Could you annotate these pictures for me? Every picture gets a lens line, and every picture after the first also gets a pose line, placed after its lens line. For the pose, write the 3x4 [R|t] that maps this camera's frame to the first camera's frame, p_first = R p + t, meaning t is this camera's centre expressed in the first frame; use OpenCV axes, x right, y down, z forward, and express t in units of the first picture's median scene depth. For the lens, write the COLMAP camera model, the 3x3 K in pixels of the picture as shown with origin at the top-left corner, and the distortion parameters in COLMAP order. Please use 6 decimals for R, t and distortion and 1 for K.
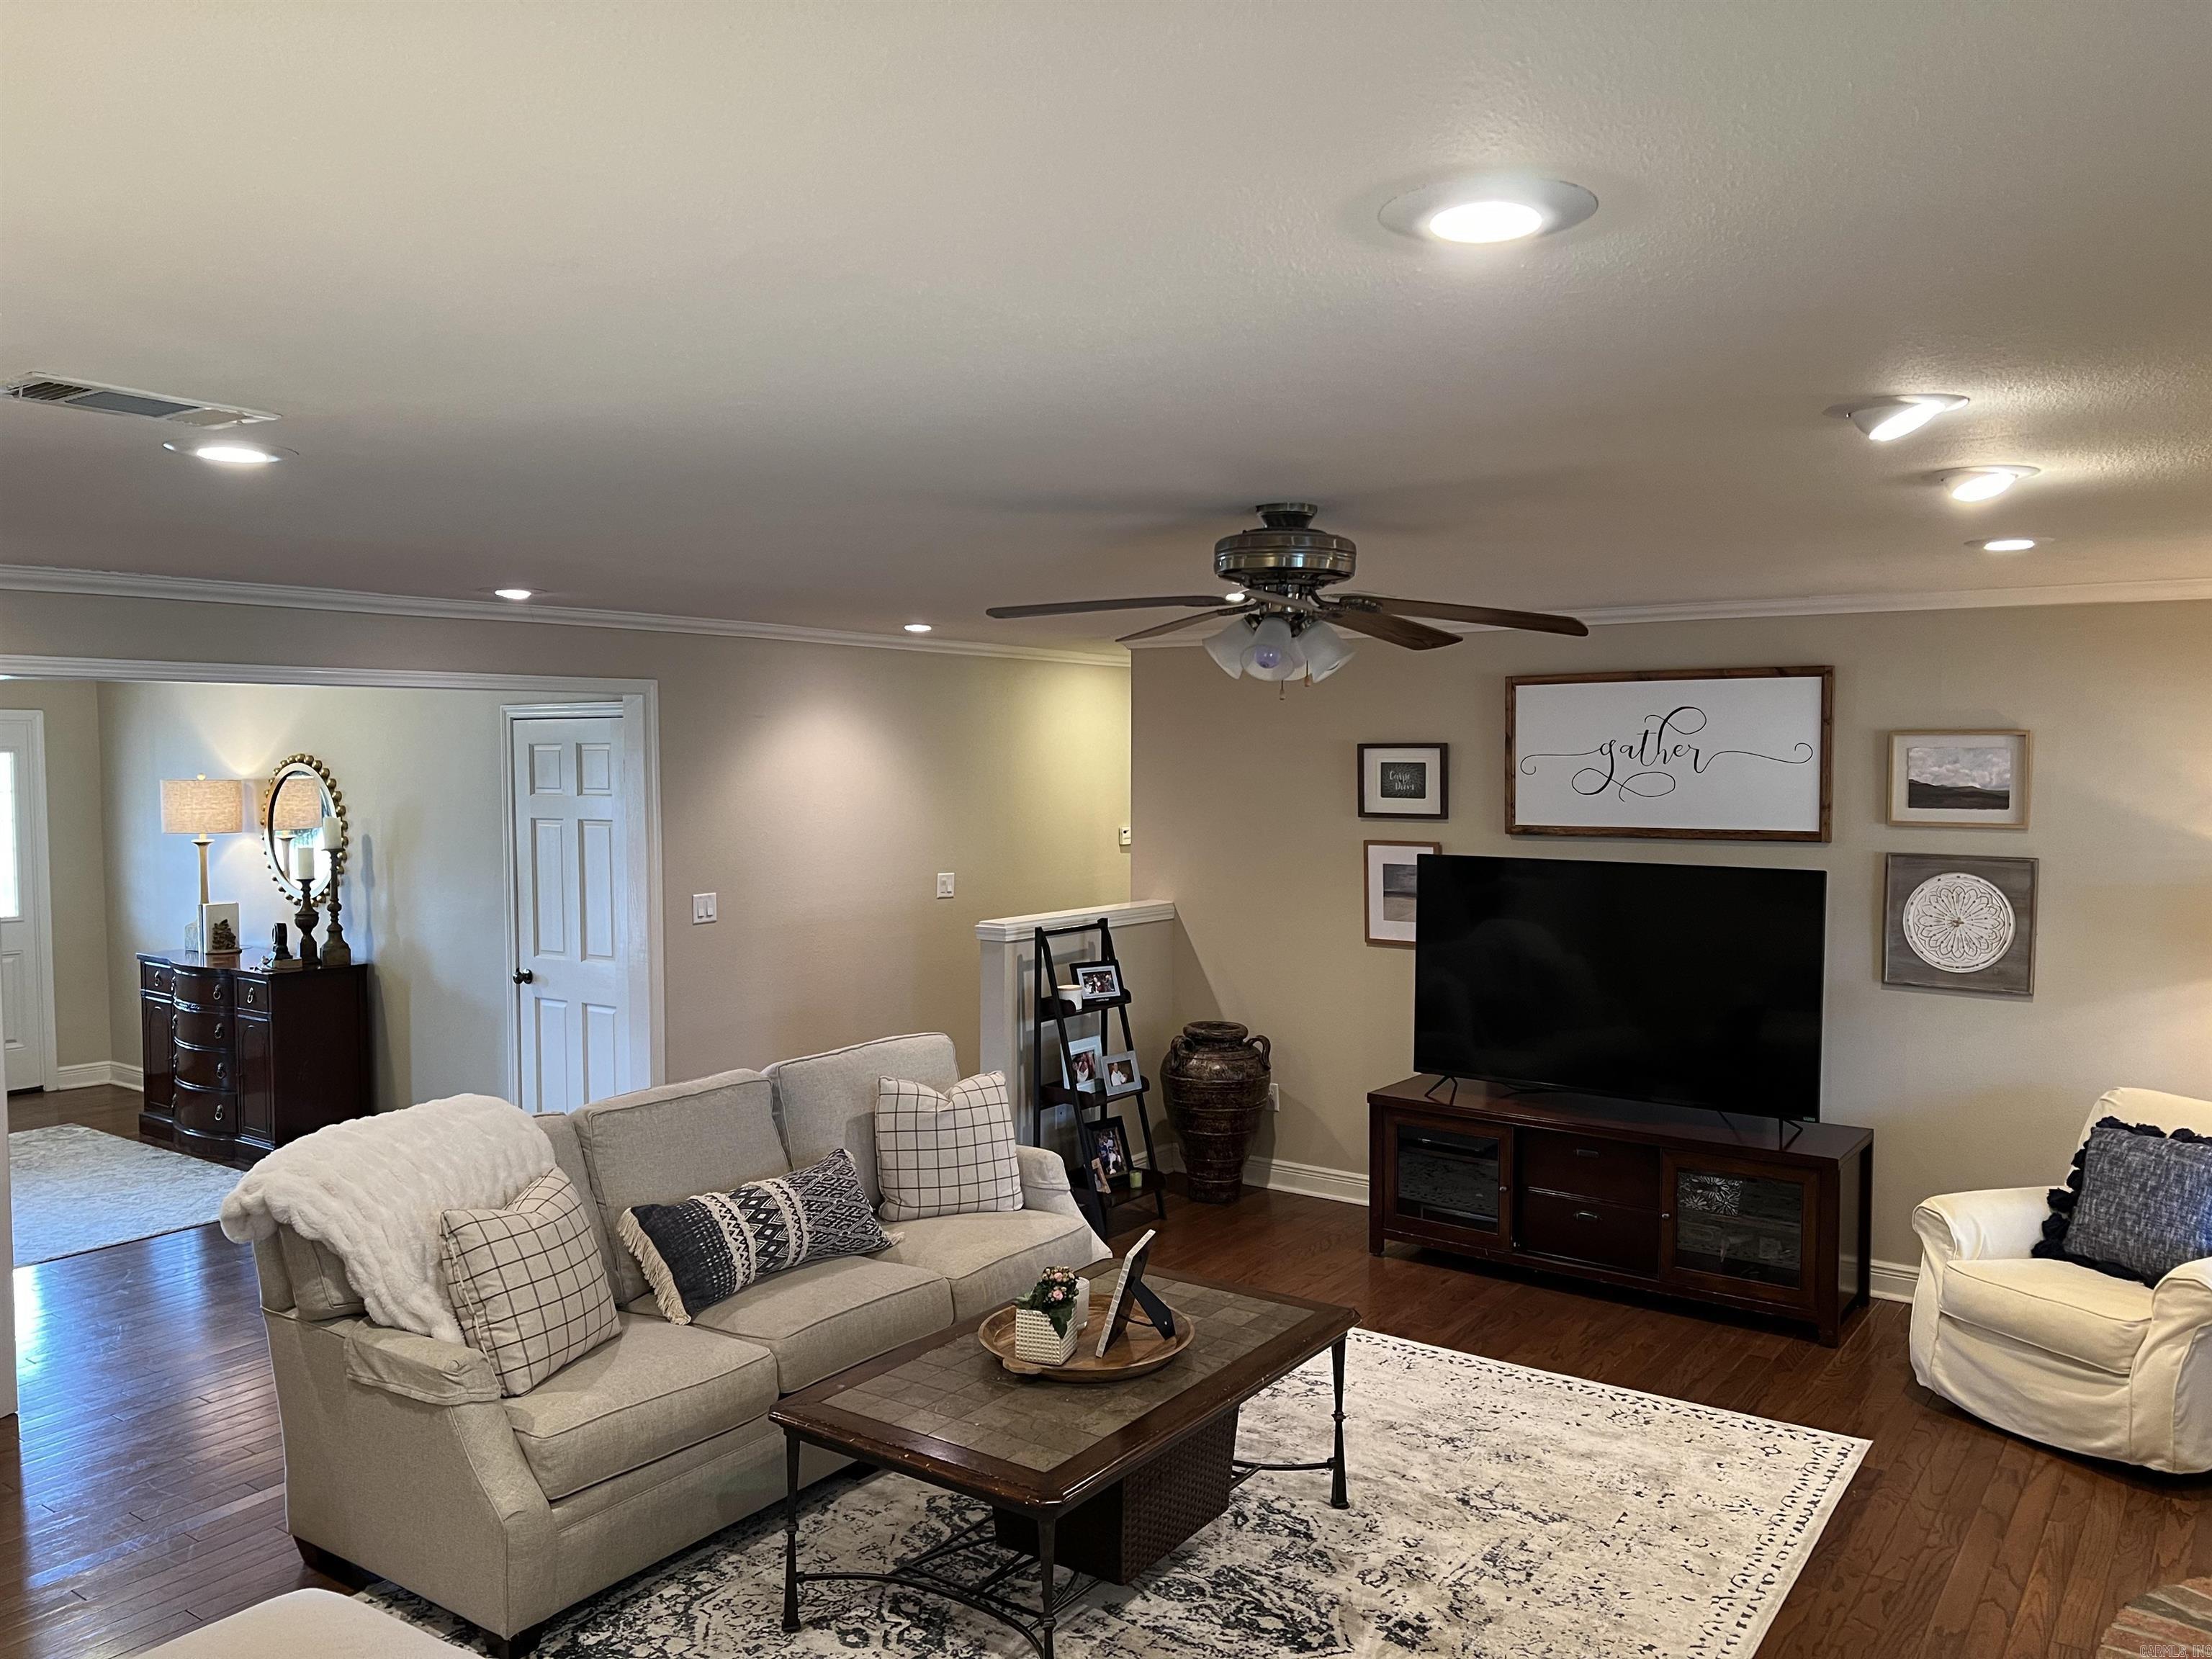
lens RADIAL K [[1668.4, 0, 1108.7], [0, 1668.4, 839.0], [0, 0, 1]] dist [0.006285, 0.000744]
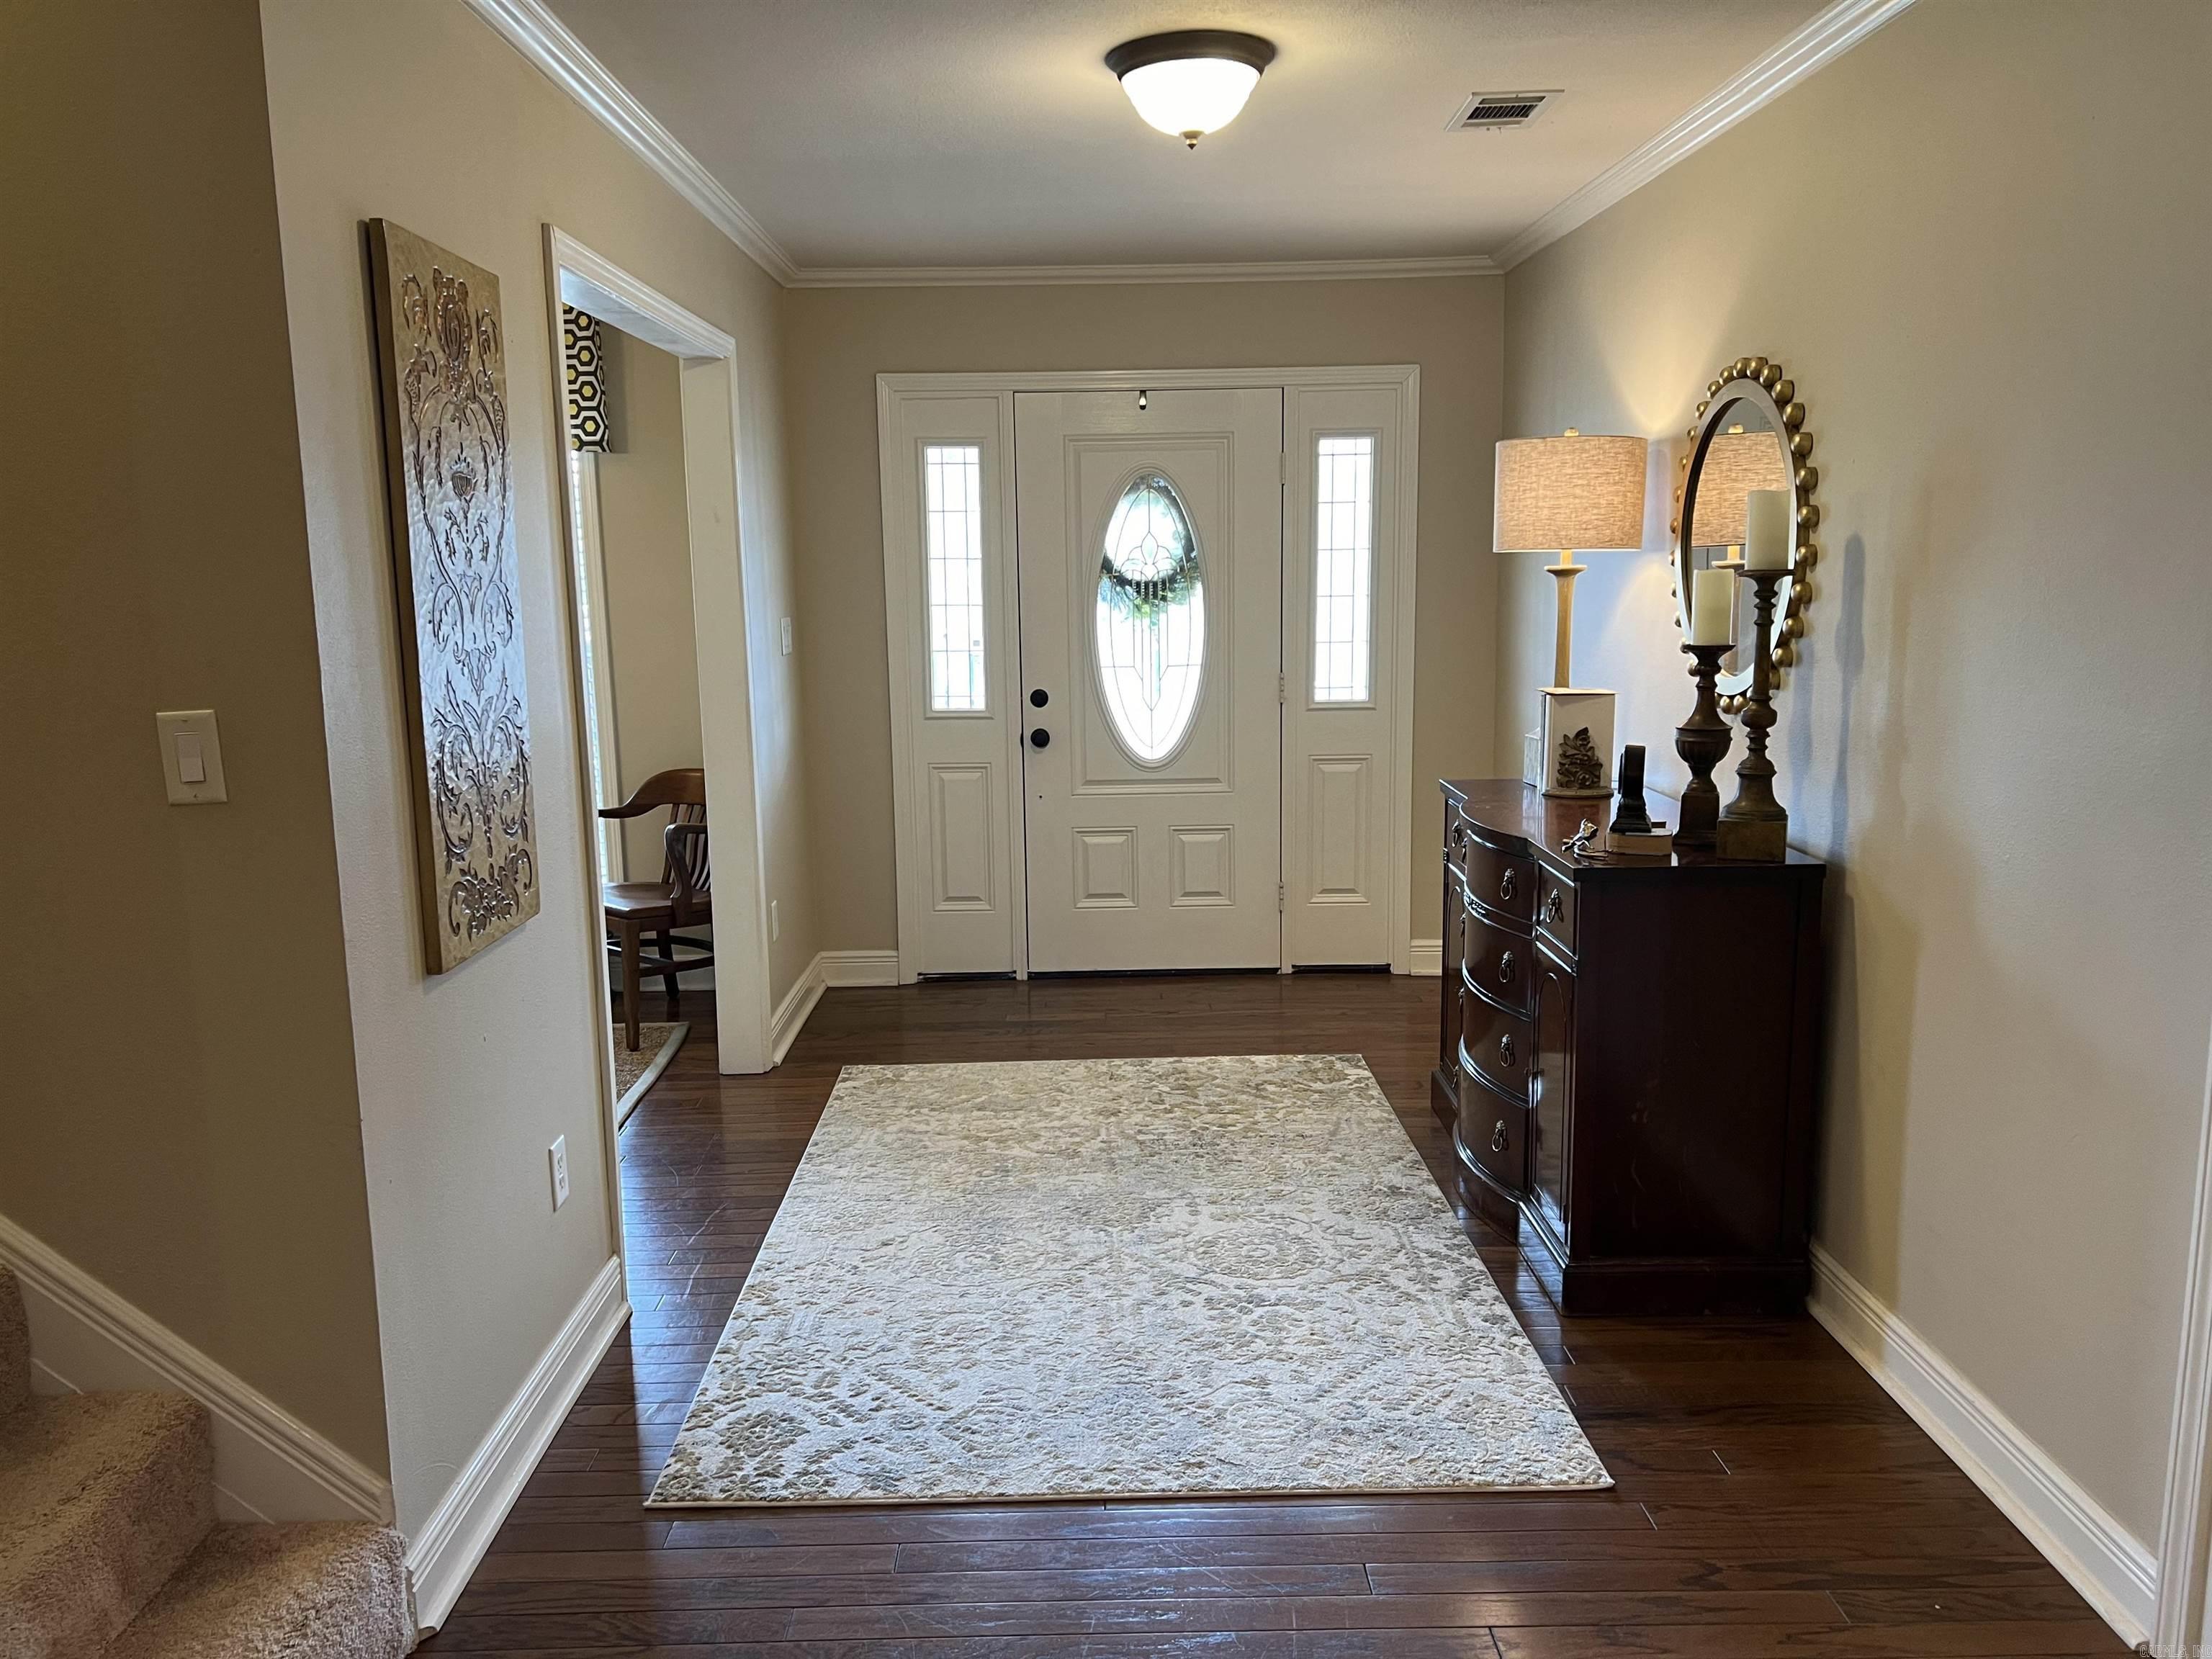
lens RADIAL K [[1668.4, 0, 1105.7], [0, 1668.4, 846.1], [0, 0, 1]] dist [0.006285, 0.000744]
pose [[0.592524, 0.123896, -0.795968, -0.227379], [-0.025184, 0.990468, 0.135423, 0.020847], [0.805159, -0.060196, 0.589996, 0.622261]]
